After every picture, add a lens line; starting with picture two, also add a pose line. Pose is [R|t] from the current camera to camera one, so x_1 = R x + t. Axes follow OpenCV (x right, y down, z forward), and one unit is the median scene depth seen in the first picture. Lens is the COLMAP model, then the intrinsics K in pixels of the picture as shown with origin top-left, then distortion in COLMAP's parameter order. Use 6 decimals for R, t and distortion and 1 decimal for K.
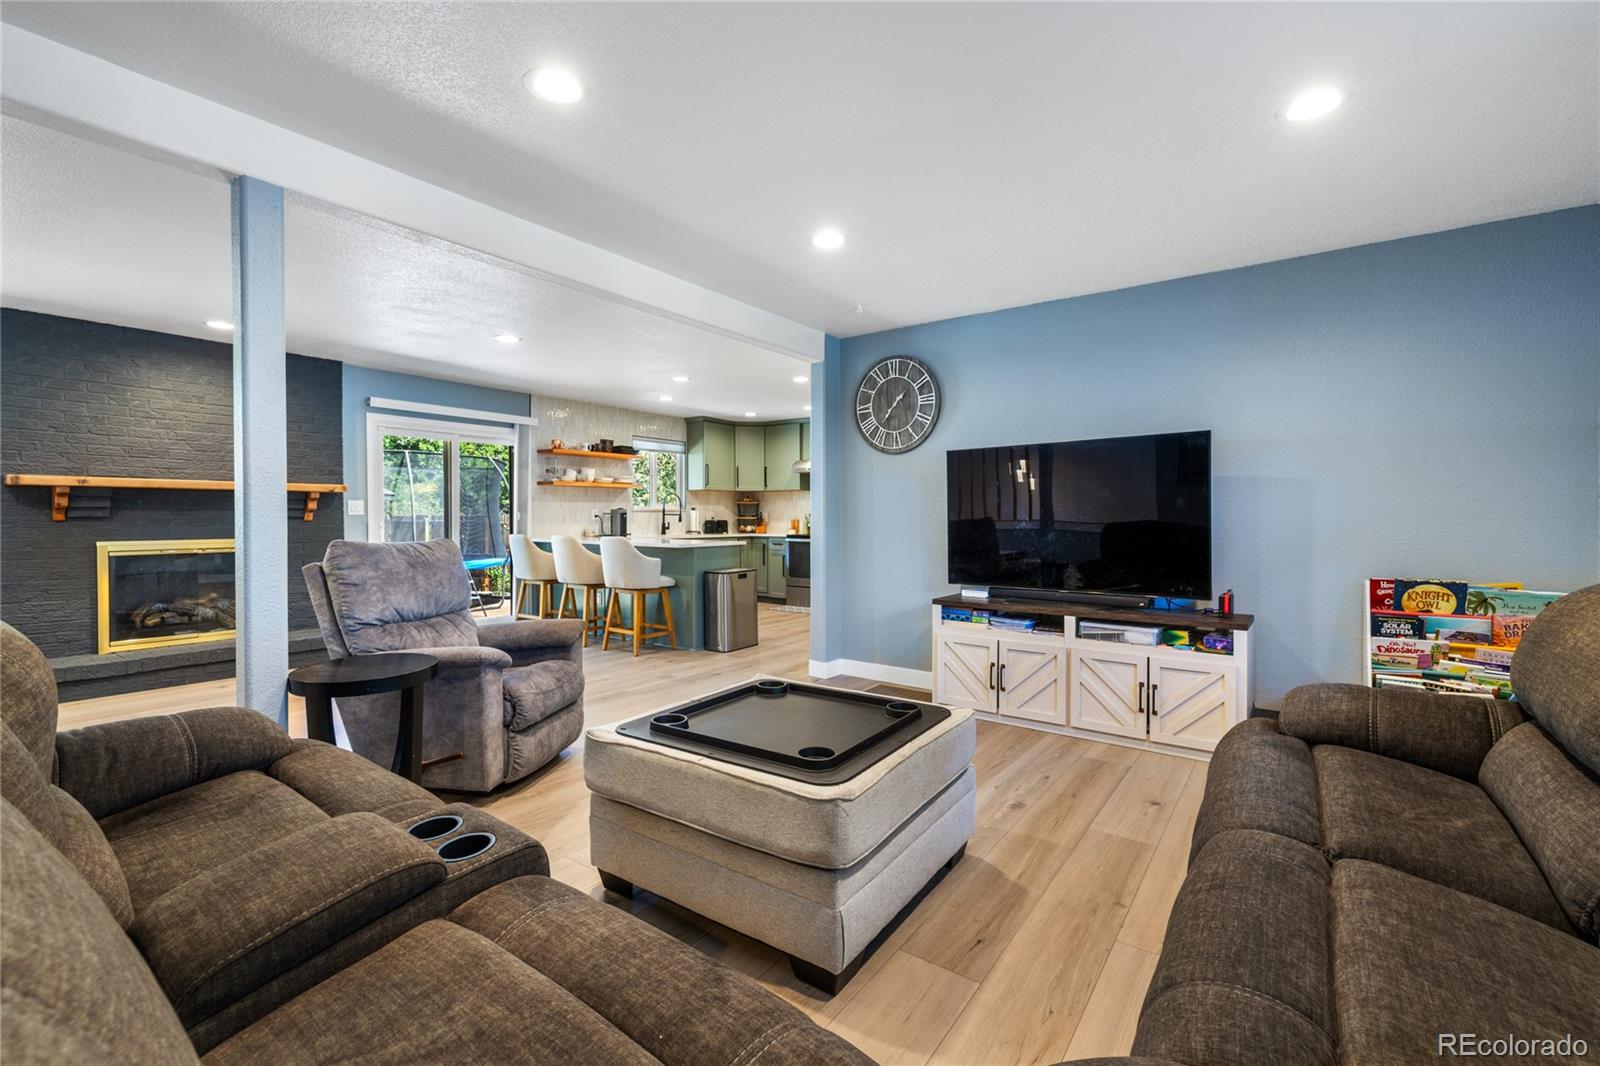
lens RADIAL K [[681.2, 0, 790.8], [0, 681.2, 525.1], [0, 0, 1]] dist [-0.006151, 0.000573]
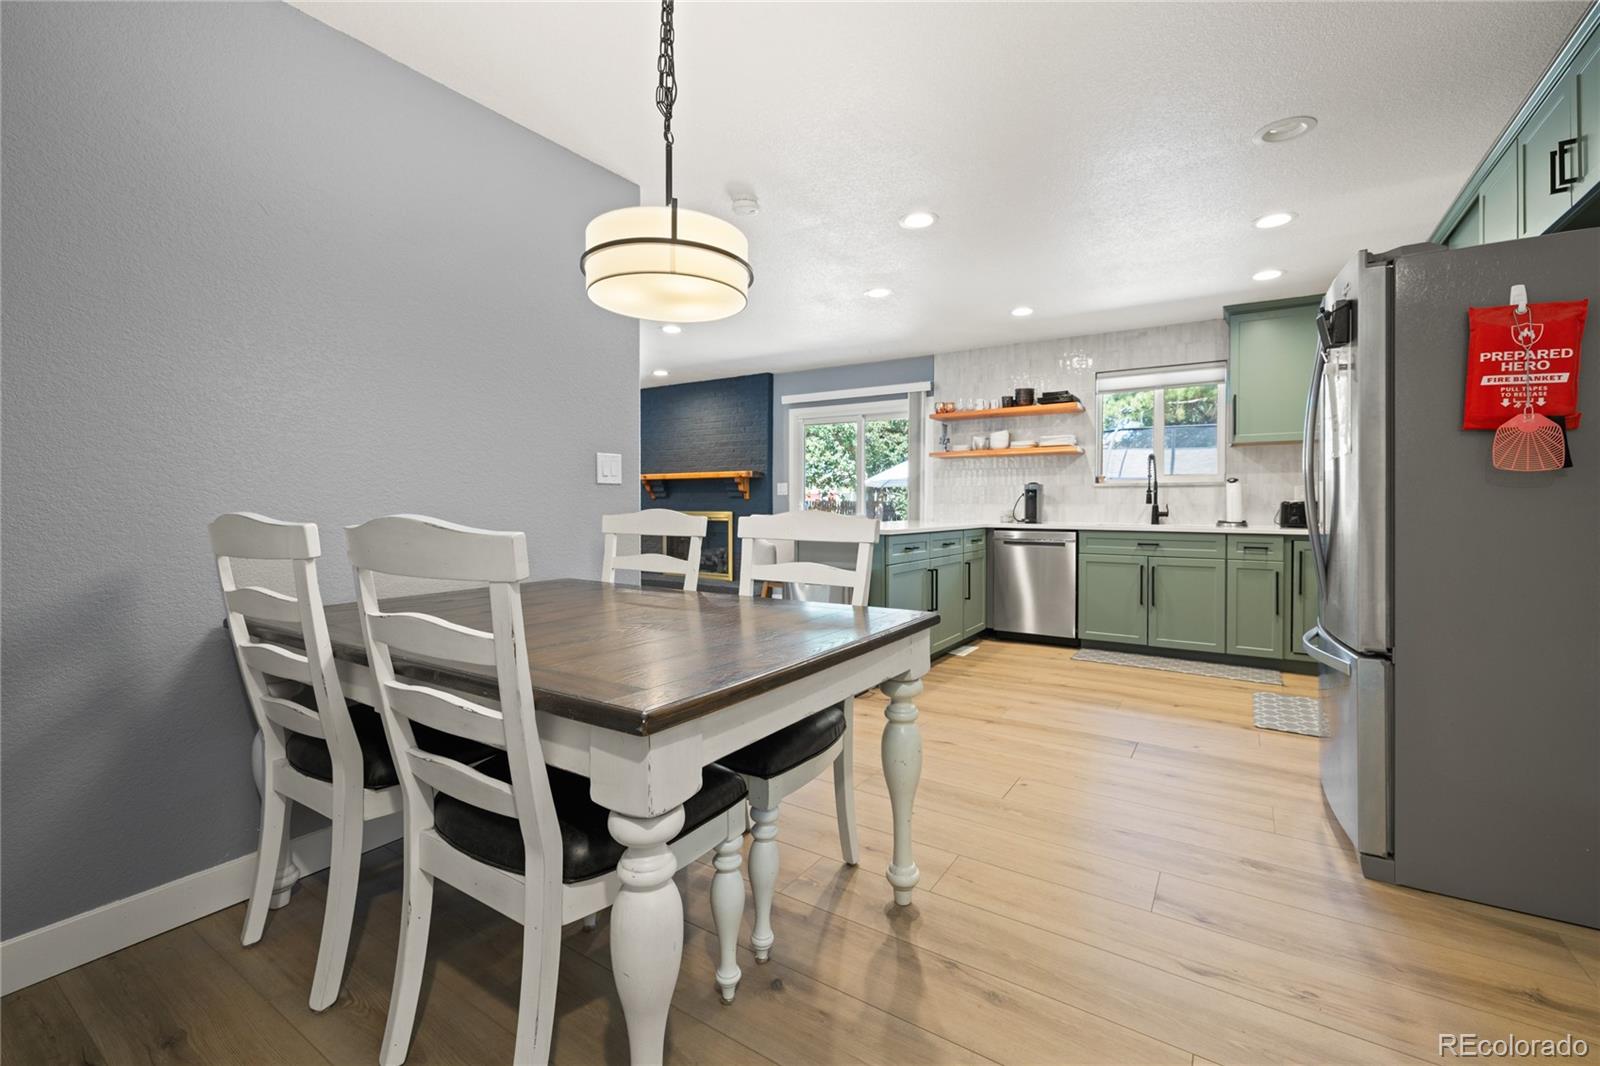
lens RADIAL K [[681.2, 0, 797.4], [0, 681.2, 510.6], [0, 0, 1]] dist [-0.006151, 0.000573]
pose [[0.056966, 0.007823, -0.998345, 0.574257], [-0.017440, 0.999825, 0.006839, 0.004345], [0.998224, 0.017022, 0.057093, 0.944722]]
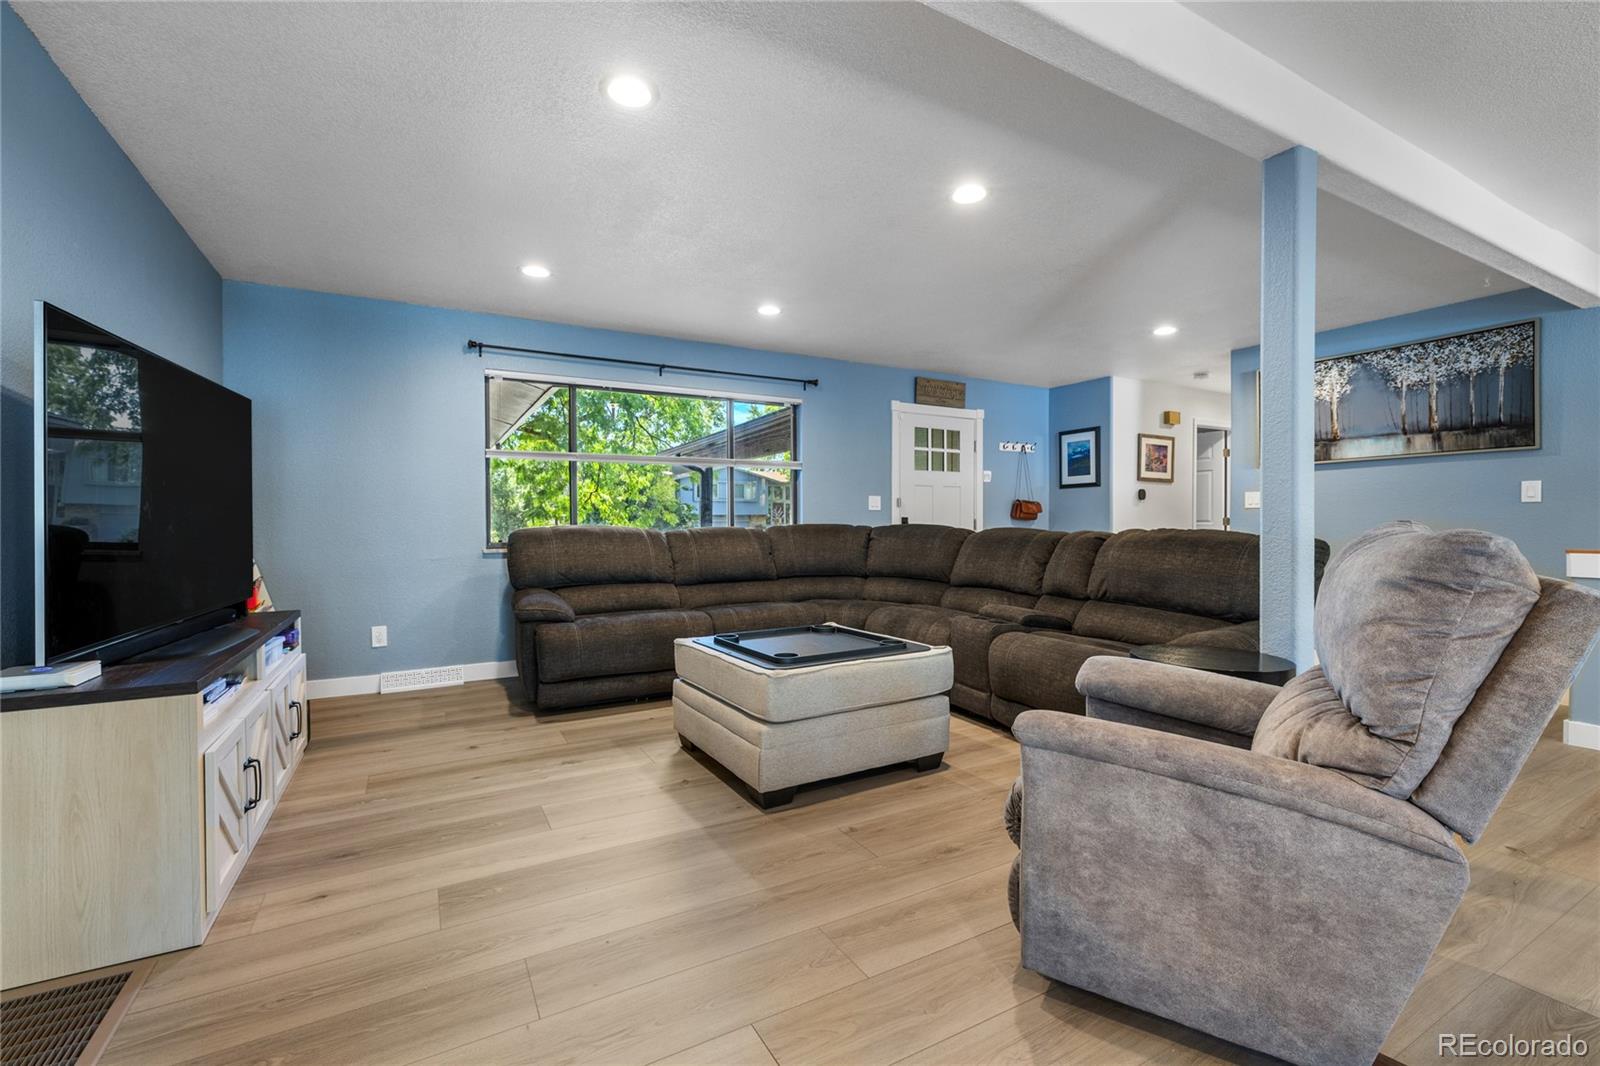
lens RADIAL K [[681.2, 0, 790.3], [0, 681.2, 527.0], [0, 0, 1]] dist [-0.006151, 0.000573]
pose [[-0.908731, -0.001718, 0.417378, -0.200992], [0.008120, 0.999730, 0.021794, 0.005162], [-0.417302, 0.023194, -0.908472, 0.825746]]
